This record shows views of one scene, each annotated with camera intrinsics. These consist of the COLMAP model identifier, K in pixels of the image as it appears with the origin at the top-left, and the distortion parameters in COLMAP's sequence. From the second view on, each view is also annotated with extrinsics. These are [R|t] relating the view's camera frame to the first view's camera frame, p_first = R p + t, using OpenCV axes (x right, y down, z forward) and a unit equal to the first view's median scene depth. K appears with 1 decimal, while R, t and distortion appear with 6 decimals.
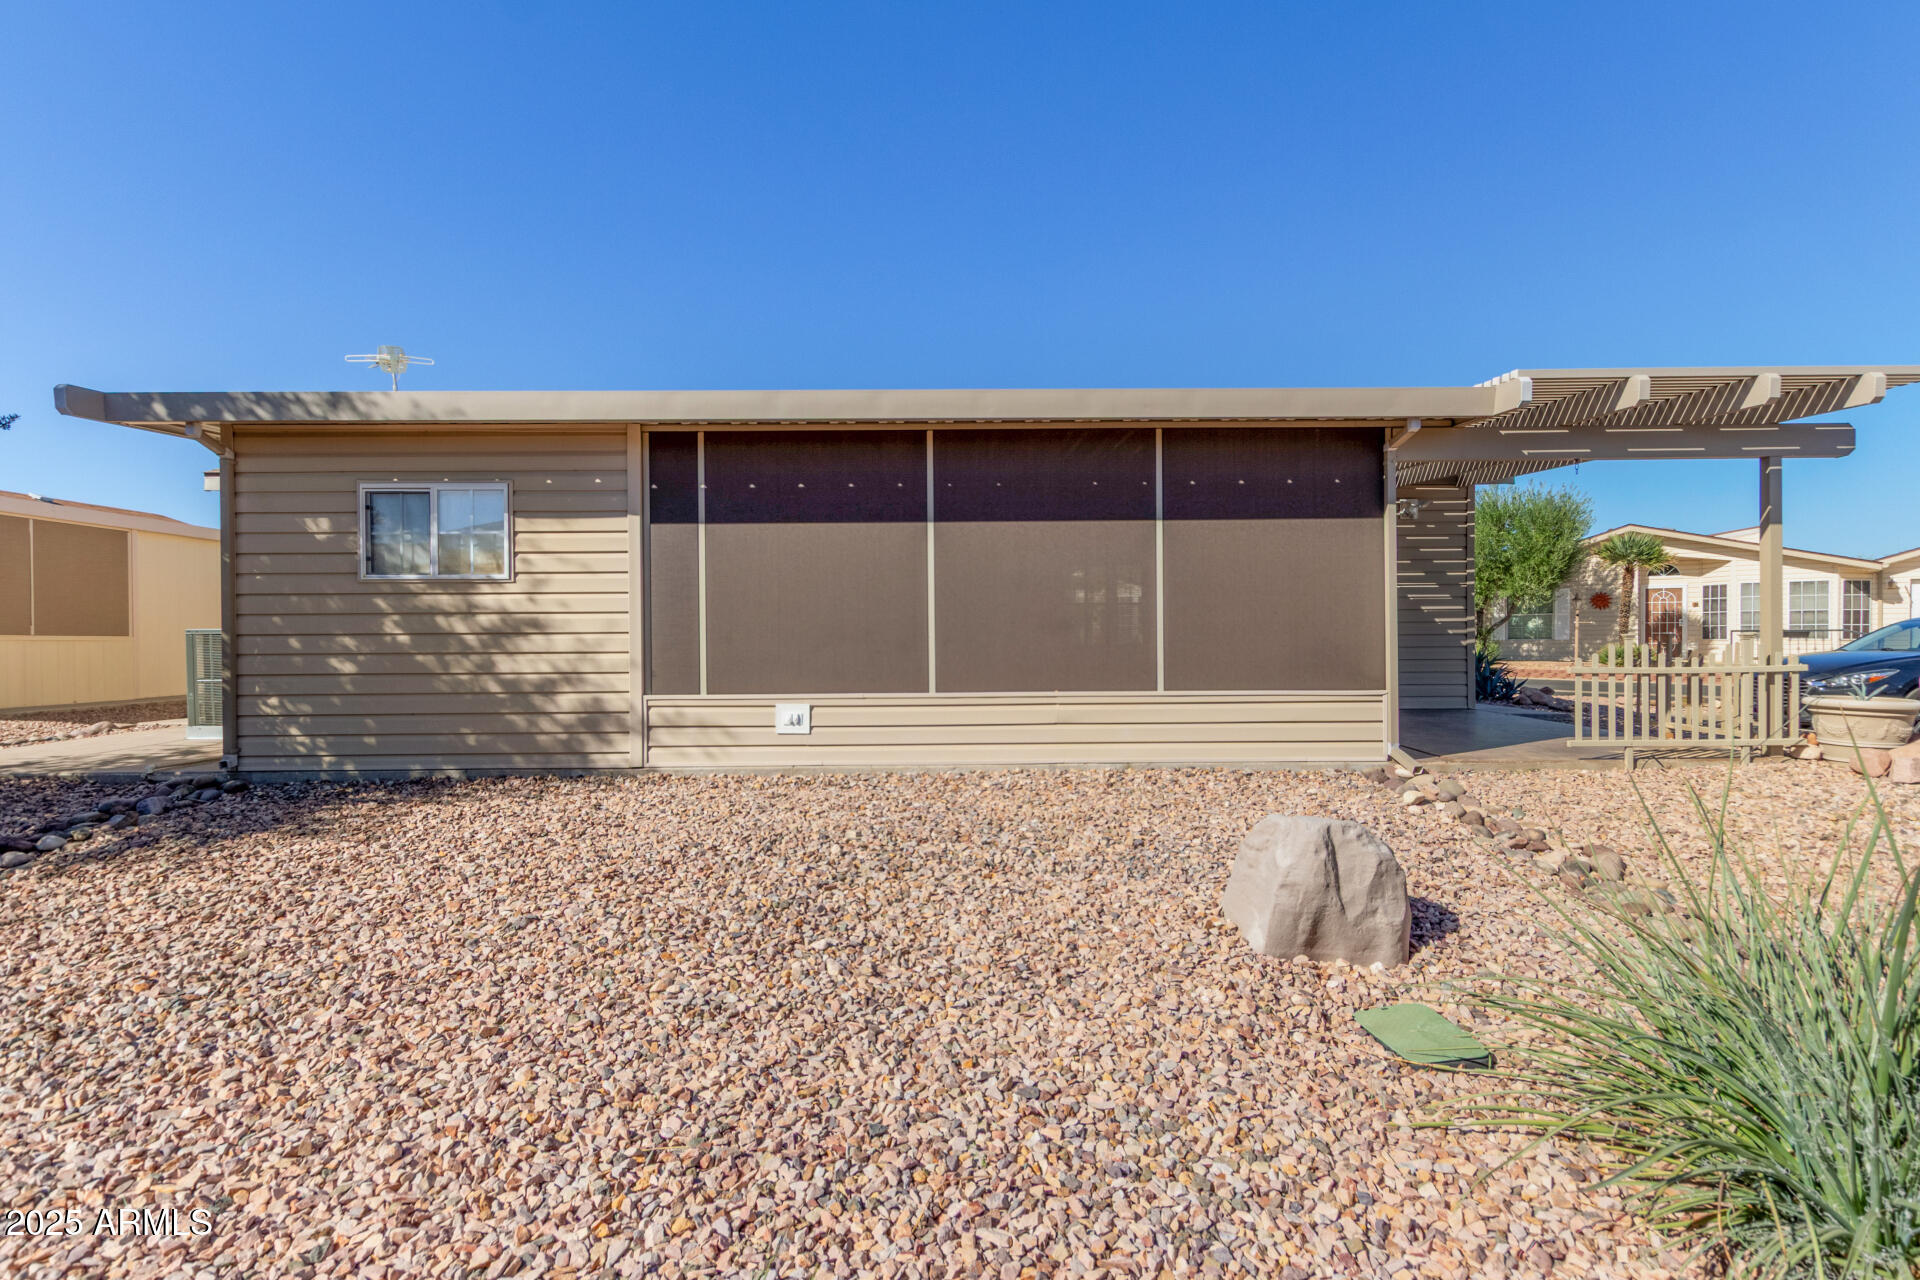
lens RADIAL K [[967.8, 0, 960.3], [0, 967.8, 644.5], [0, 0, 1]] dist [-0.000927, -0.000254]
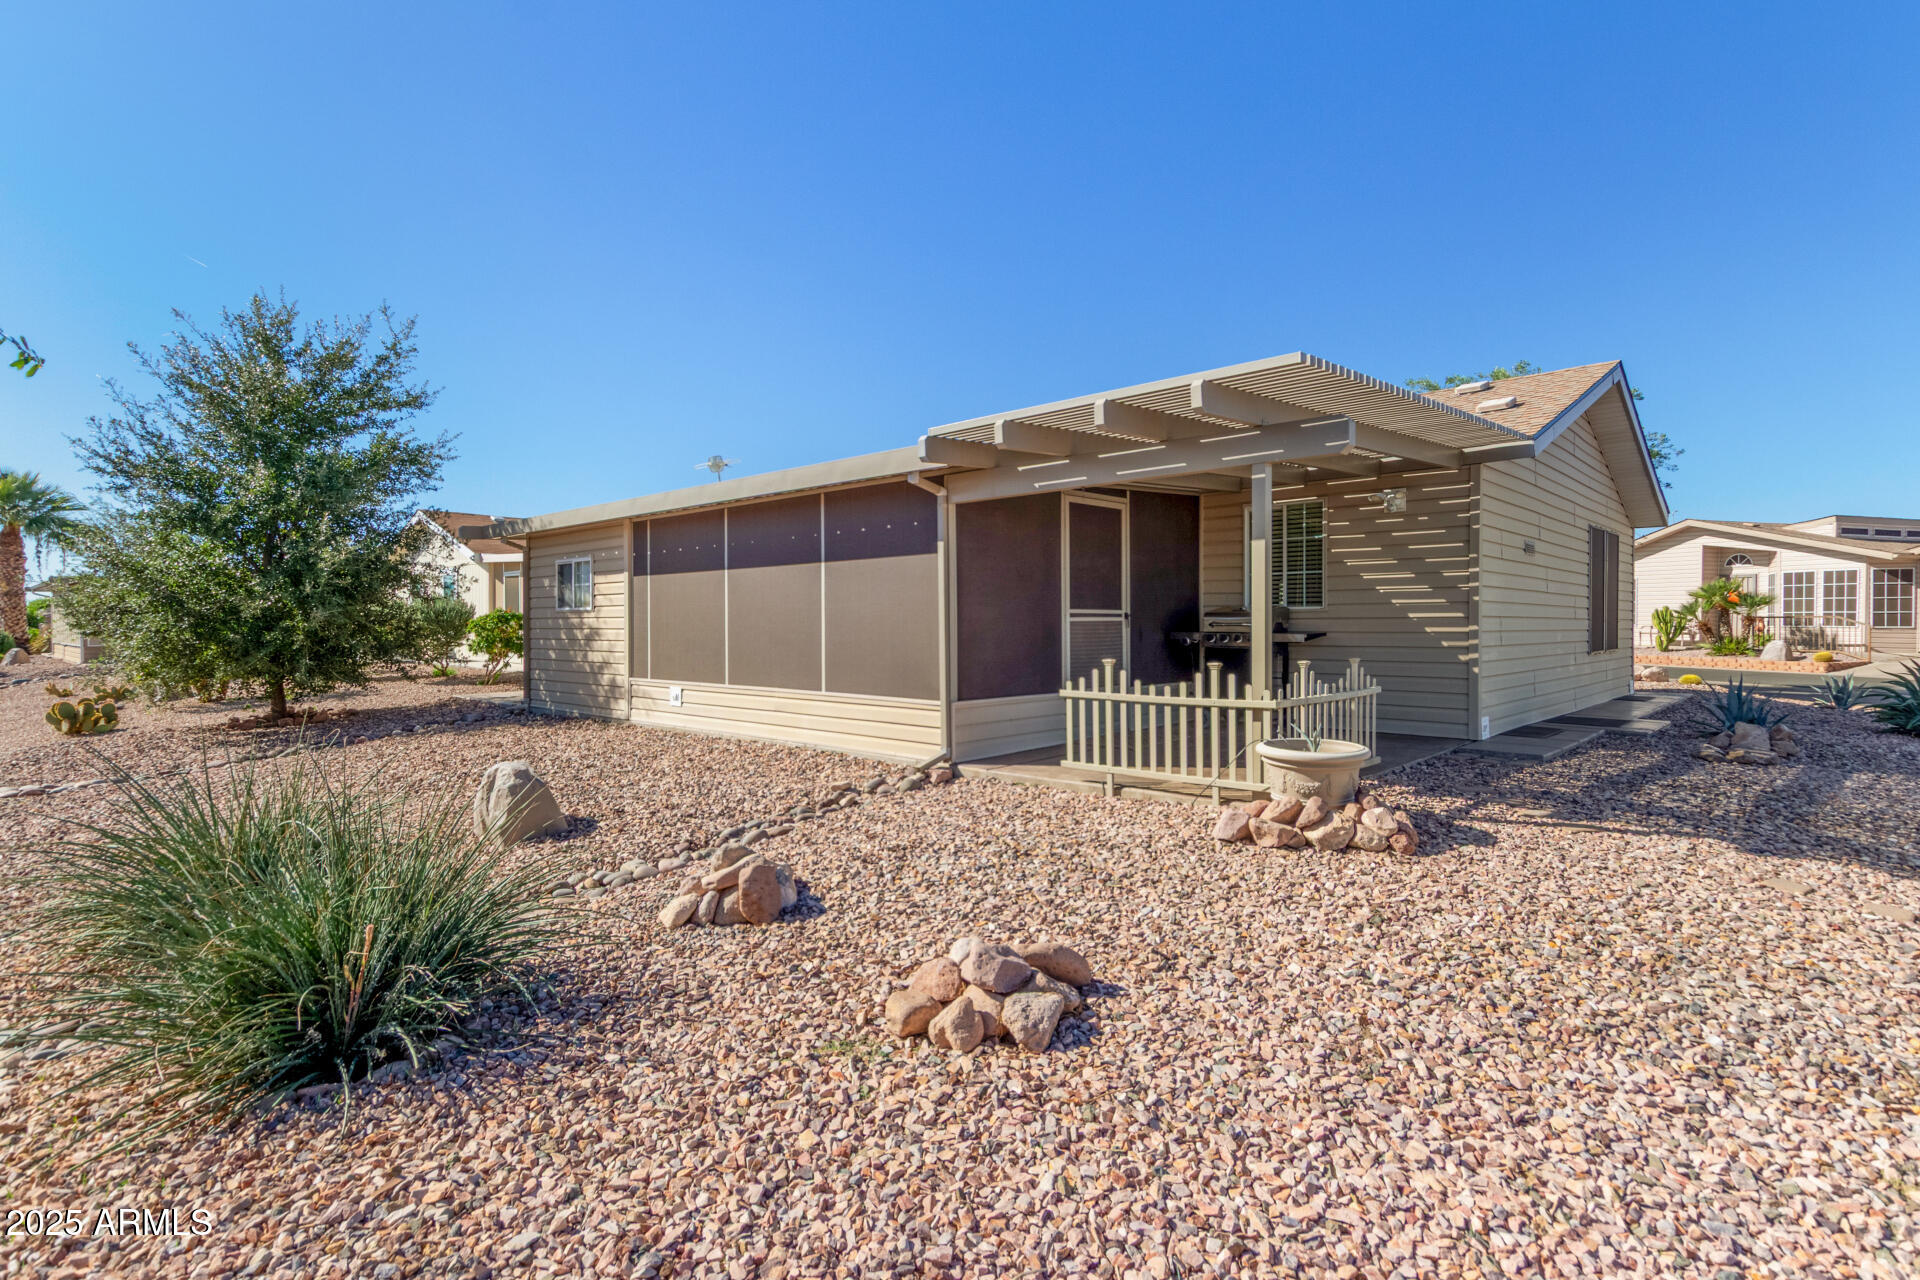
lens RADIAL K [[967.8, 0, 963.8], [0, 967.8, 630.7], [0, 0, 1]] dist [-0.000927, -0.000254]
pose [[0.706836, 0.012811, -0.707262, 1.283099], [-0.005193, 0.999903, 0.012922, -0.053417], [0.707359, -0.005461, 0.706834, 0.198625]]
